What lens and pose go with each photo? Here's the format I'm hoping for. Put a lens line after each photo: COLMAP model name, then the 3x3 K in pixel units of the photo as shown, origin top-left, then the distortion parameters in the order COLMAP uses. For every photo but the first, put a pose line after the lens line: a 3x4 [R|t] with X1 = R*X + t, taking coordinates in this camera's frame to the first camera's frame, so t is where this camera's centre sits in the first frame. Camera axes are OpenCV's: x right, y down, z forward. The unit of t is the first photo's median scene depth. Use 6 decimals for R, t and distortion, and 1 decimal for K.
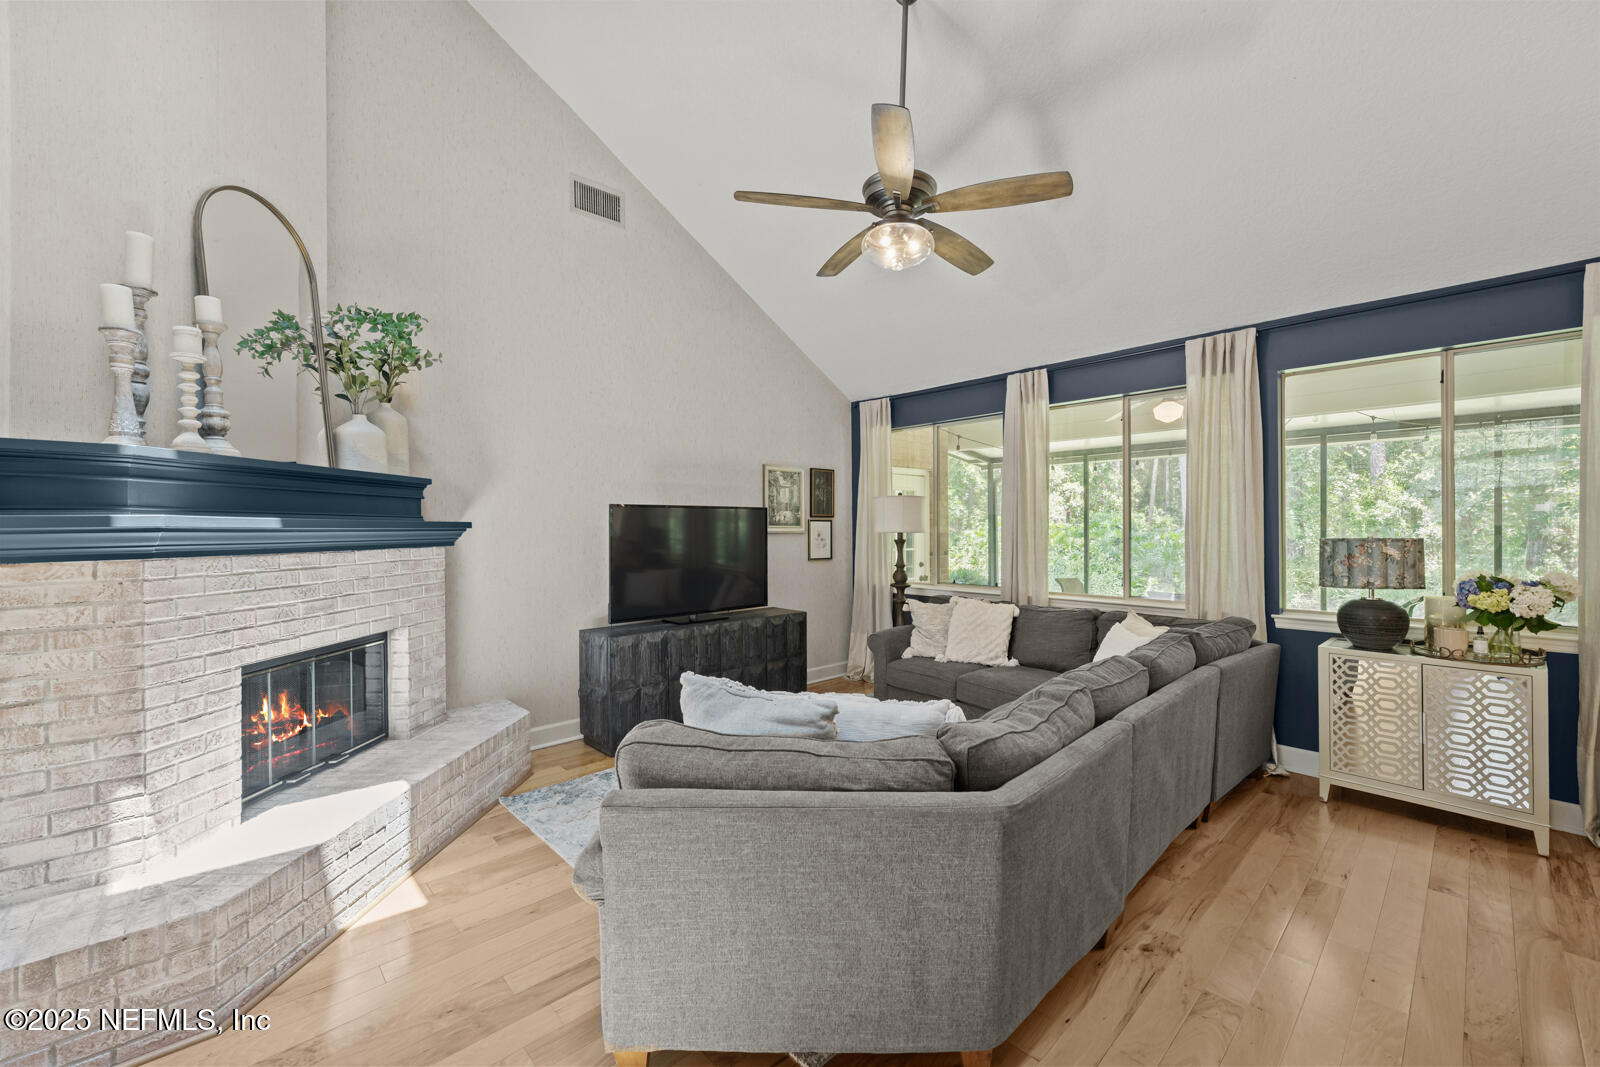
lens RADIAL K [[652.3, 0, 798.7], [0, 652.3, 527.3], [0, 0, 1]] dist [0.008508, -0.001070]
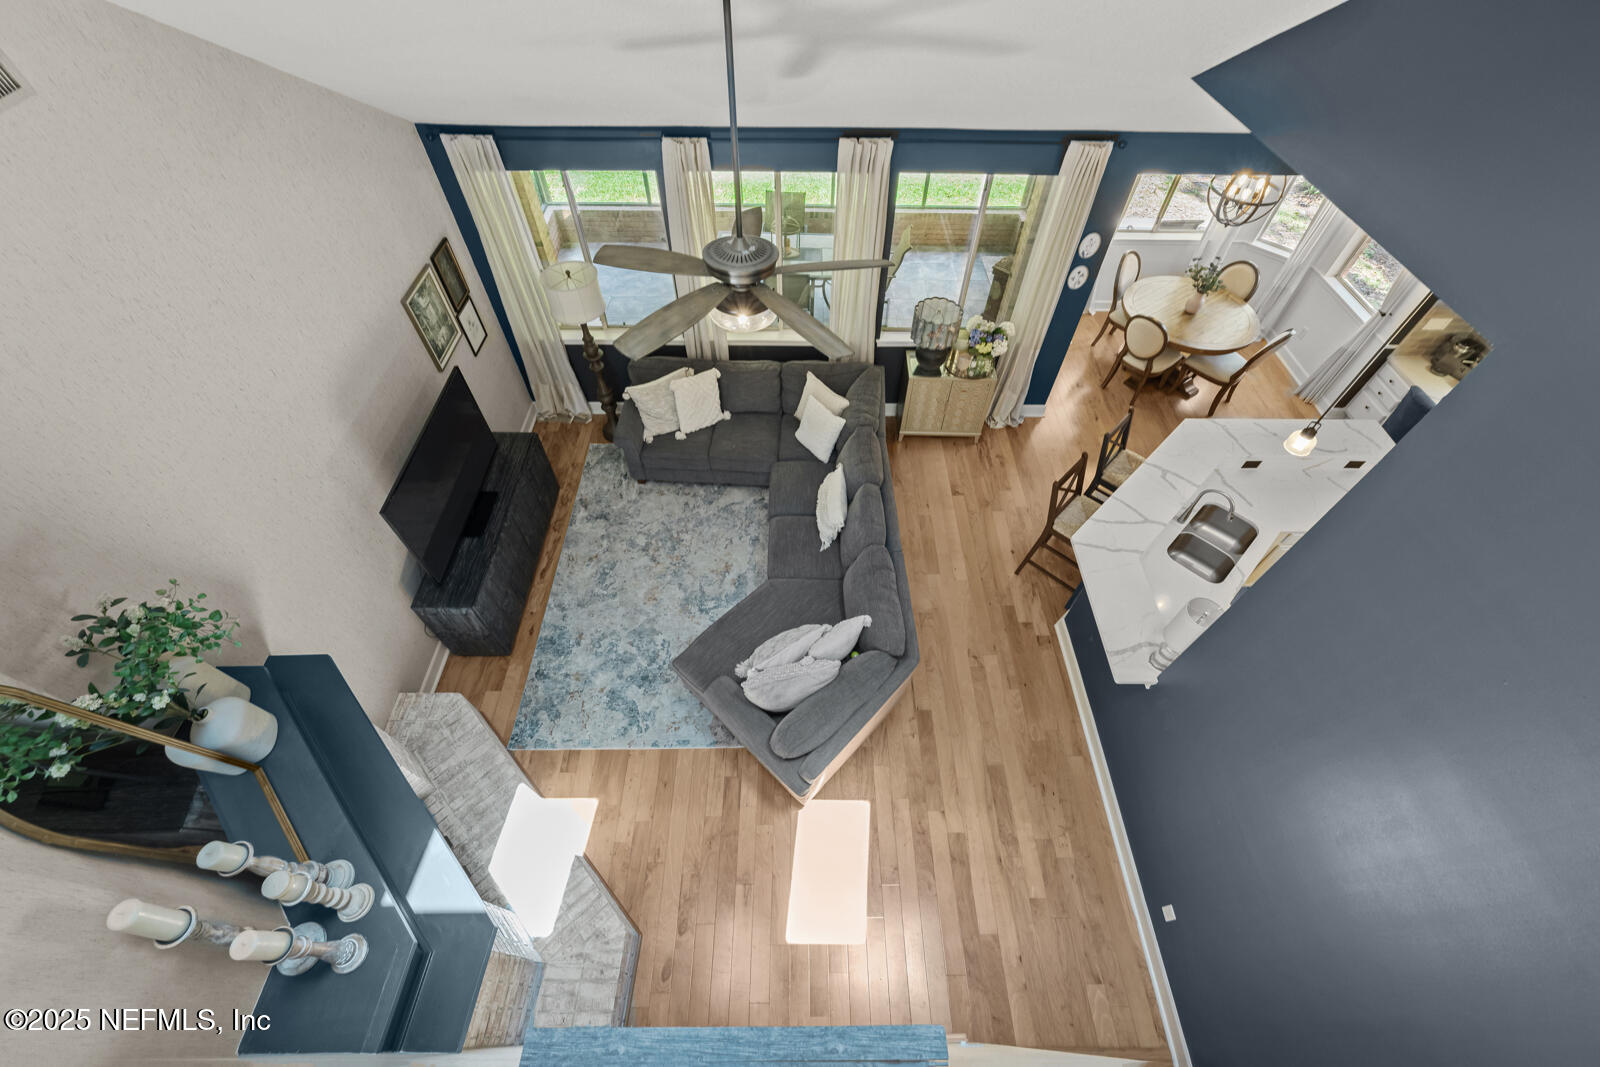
lens RADIAL K [[652.3, 0, 798.1], [0, 652.3, 550.4], [0, 0, 1]] dist [0.008508, -0.001070]
pose [[0.680432, -0.588125, 0.437174, -0.435102], [-0.001915, 0.595142, 0.803618, -0.956441], [-0.732809, -0.547645, 0.403828, 0.286151]]
